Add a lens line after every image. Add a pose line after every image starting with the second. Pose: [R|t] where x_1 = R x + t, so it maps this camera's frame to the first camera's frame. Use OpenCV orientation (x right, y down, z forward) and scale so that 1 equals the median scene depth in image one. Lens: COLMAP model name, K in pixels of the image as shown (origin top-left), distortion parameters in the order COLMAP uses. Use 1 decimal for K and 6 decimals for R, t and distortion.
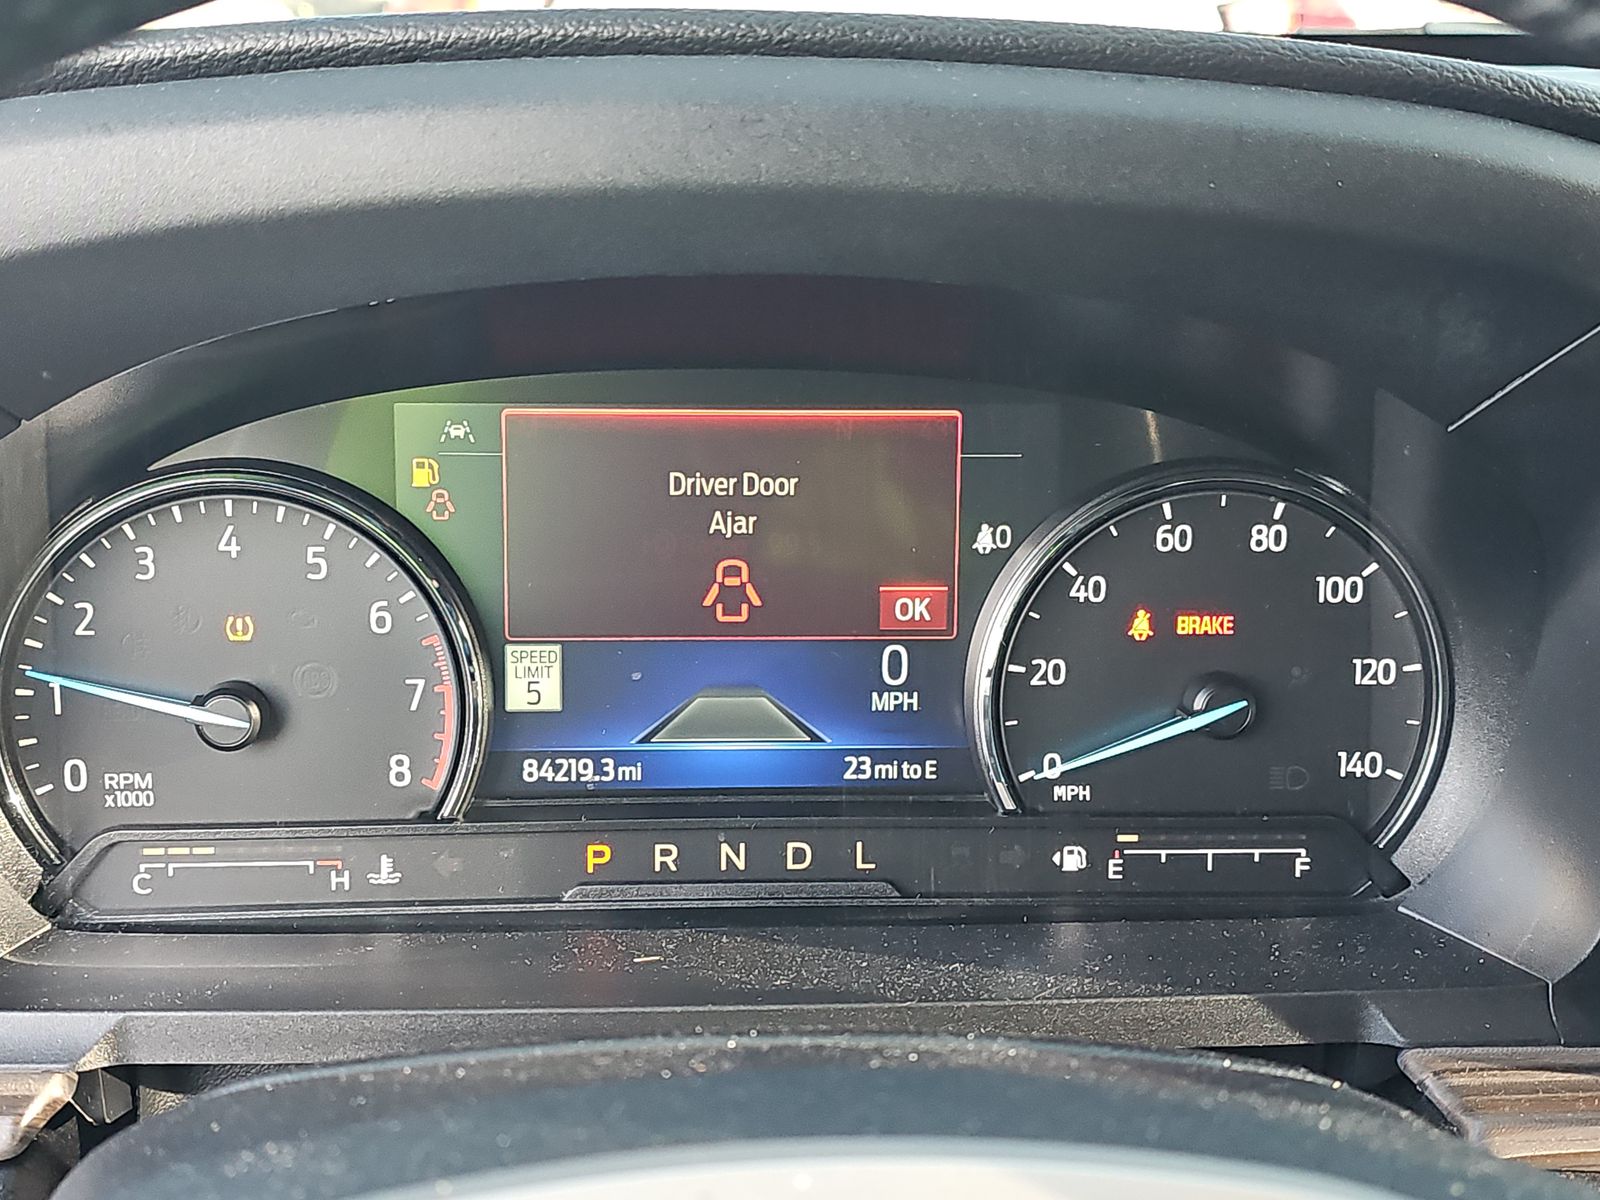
lens RADIAL K [[1053.8, 0, 786.1], [0, 1053.8, 587.8], [0, 0, 1]] dist [0.005622, -0.003551]
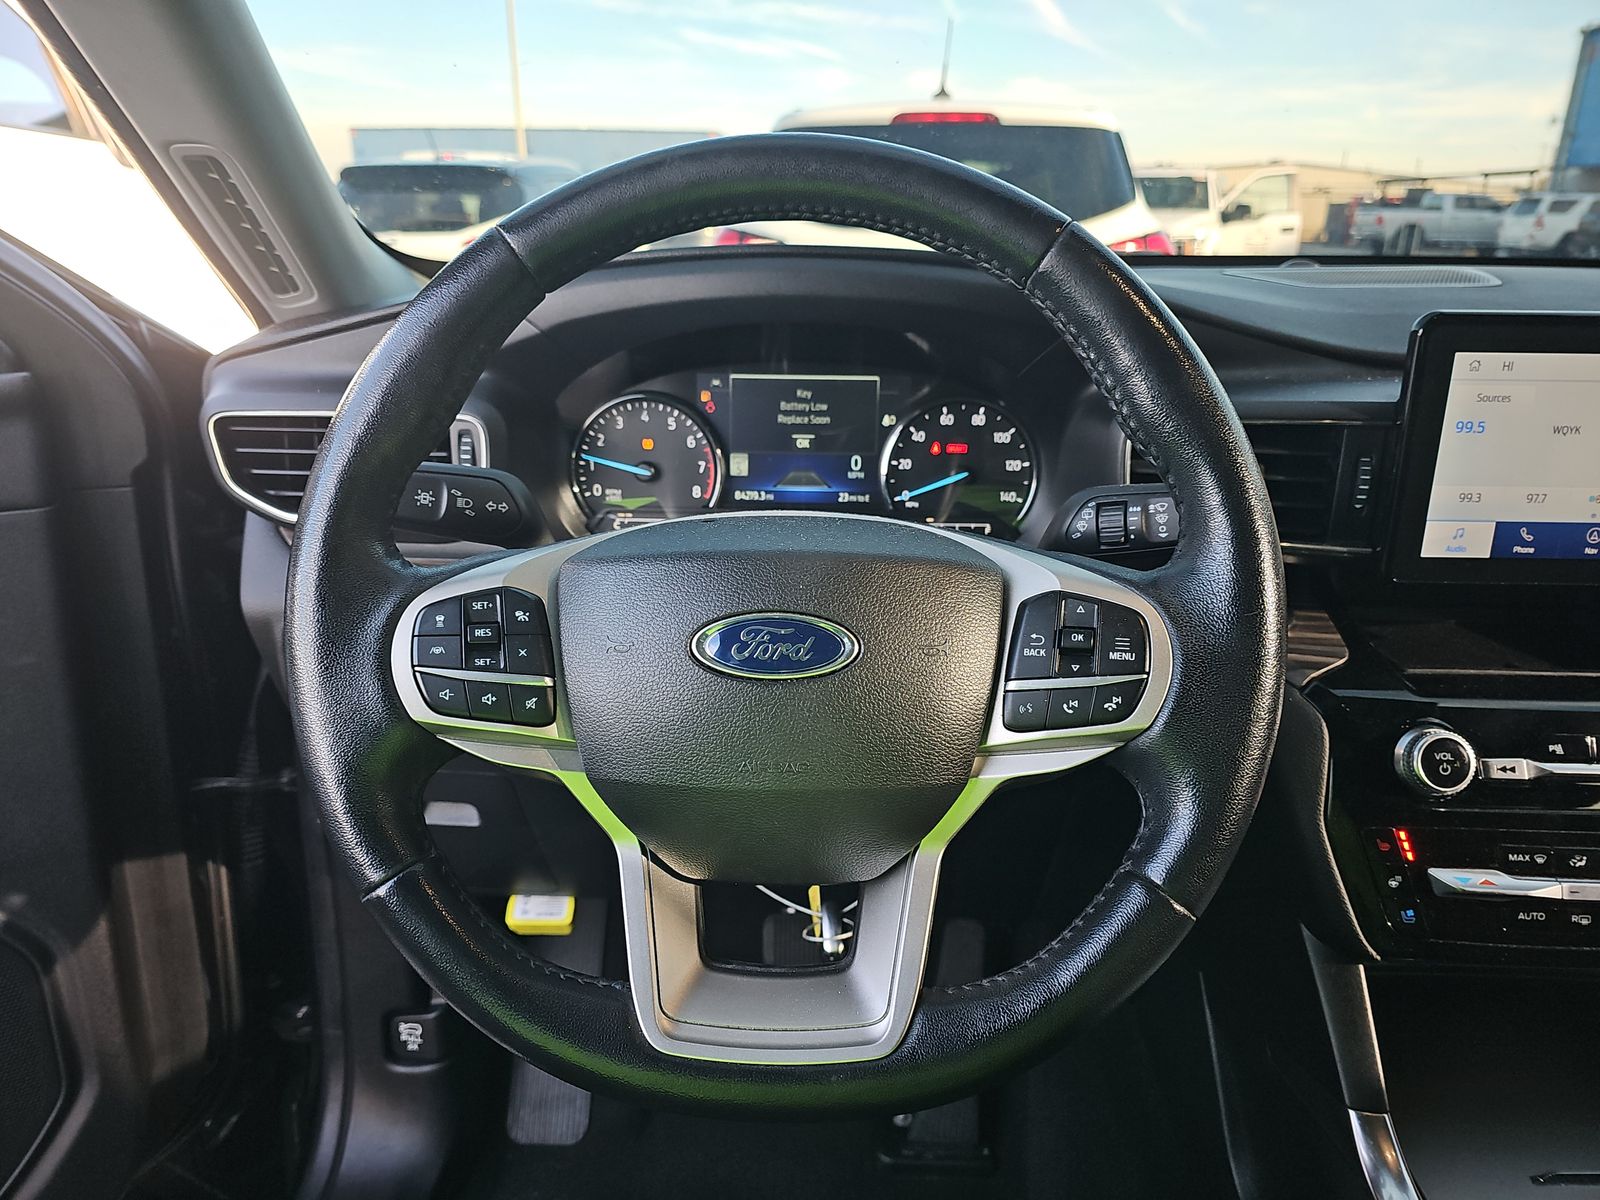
lens RADIAL K [[1053.8, 0, 811.7], [0, 1053.8, 607.2], [0, 0, 1]] dist [0.005622, -0.003551]
pose [[0.984853, 0.046877, -0.166937, 0.503950], [-0.038092, 0.997735, 0.055446, 0.329328], [0.169158, -0.048247, 0.984407, -2.018307]]
